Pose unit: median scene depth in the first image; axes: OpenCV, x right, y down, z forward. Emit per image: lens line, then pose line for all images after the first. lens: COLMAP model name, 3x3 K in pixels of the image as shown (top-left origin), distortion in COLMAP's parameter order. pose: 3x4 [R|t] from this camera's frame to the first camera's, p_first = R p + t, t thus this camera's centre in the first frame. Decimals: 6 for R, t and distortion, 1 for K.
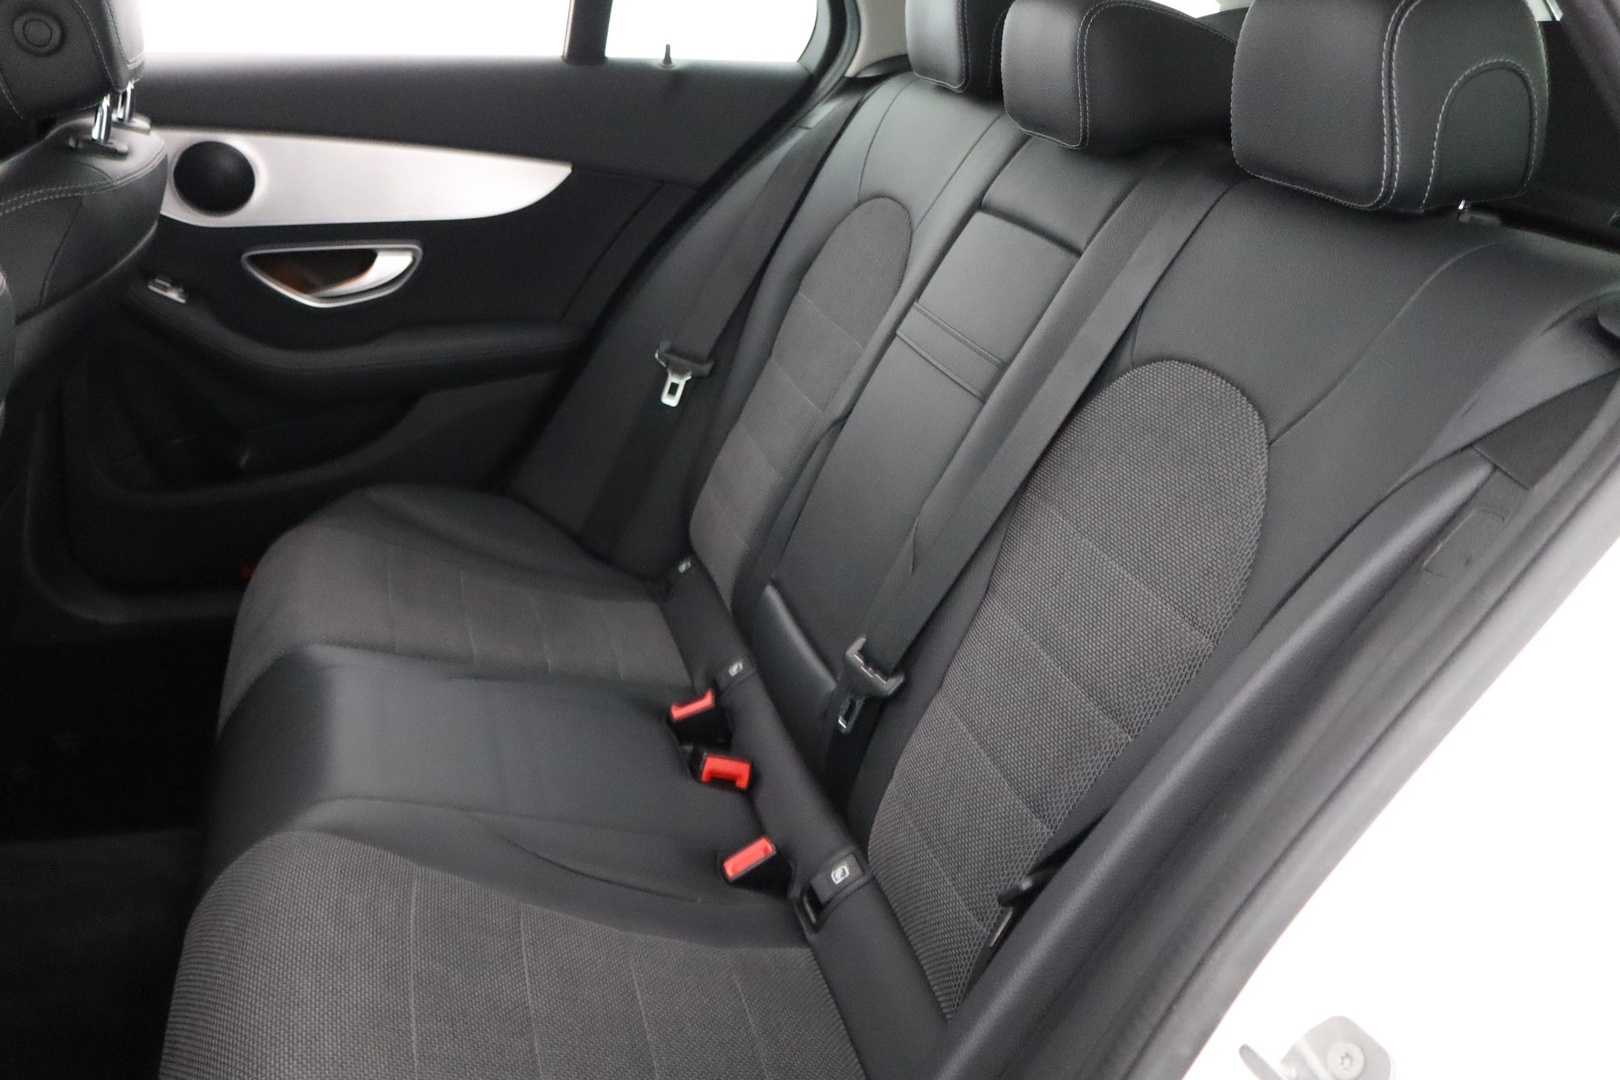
lens RADIAL K [[1598.2, 0, 862.4], [0, 1598.2, 539.3], [0, 0, 1]] dist [-0.007905, -0.011646]
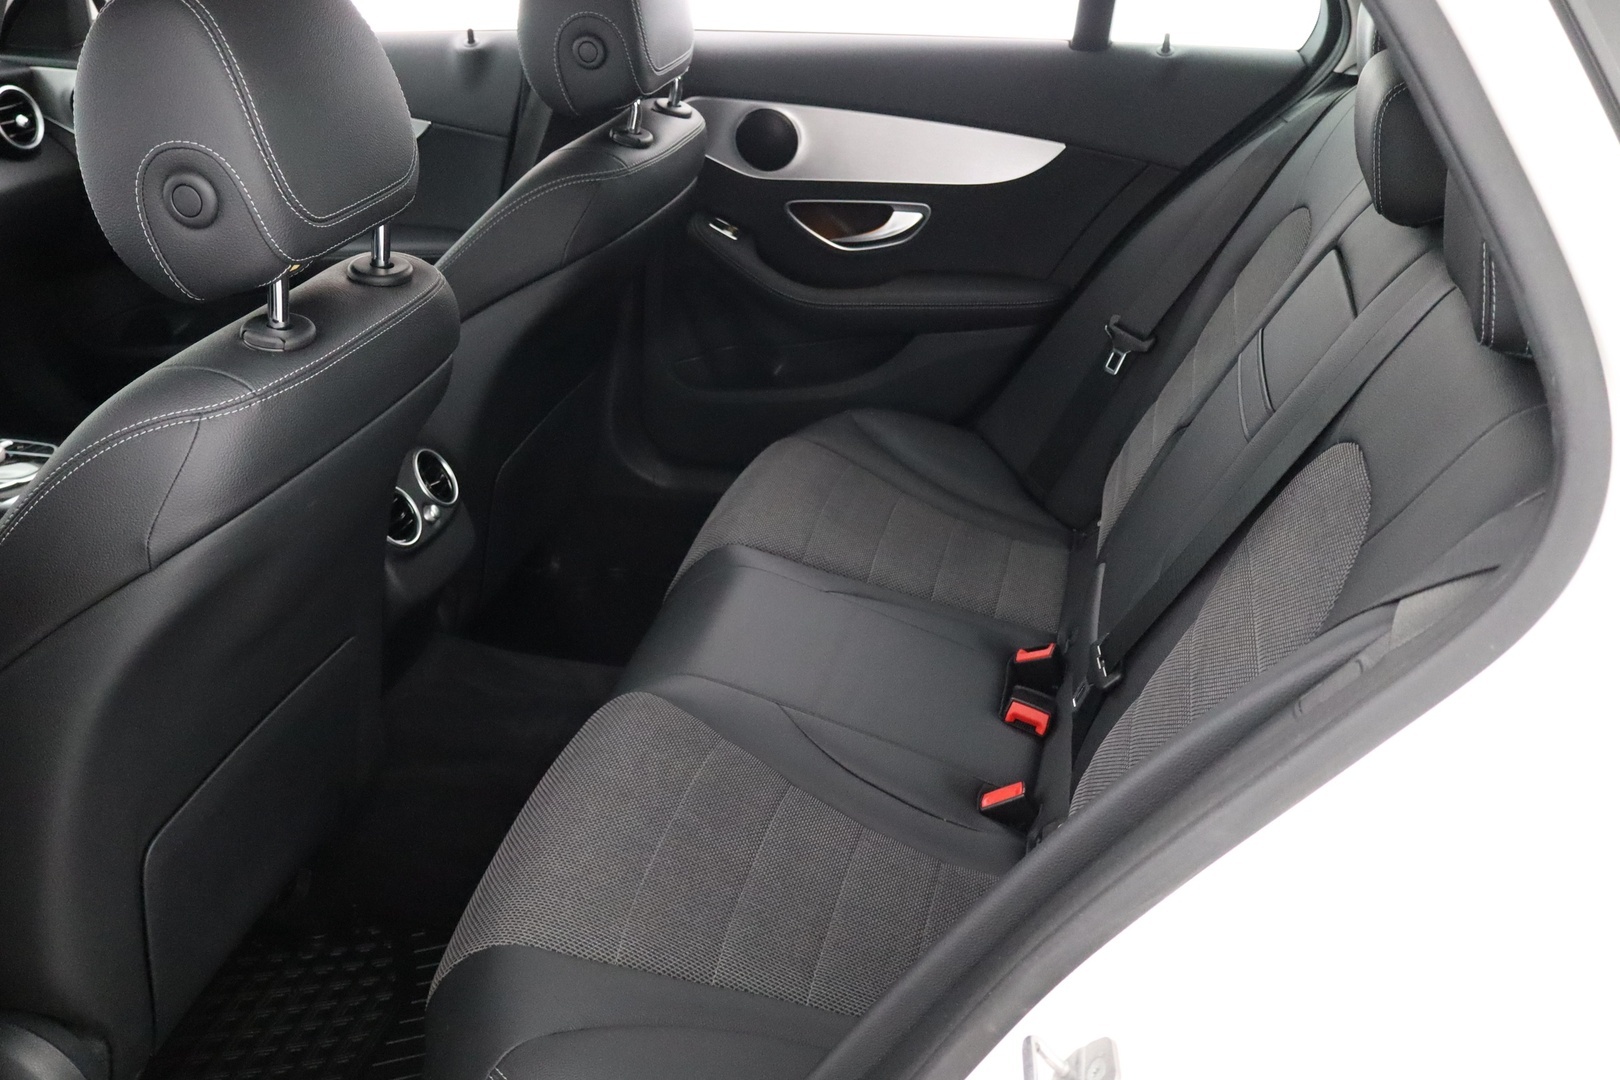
lens RADIAL K [[1601.6, 0, 810.0], [0, 1601.6, 540.0], [0, 0, 1]] dist [0.036648, -0.004462]
pose [[0.882111, 0.172767, -0.438214, 0.199720], [-0.137616, 0.984244, 0.111025, -0.066875], [0.450491, -0.037631, 0.891987, -0.073372]]
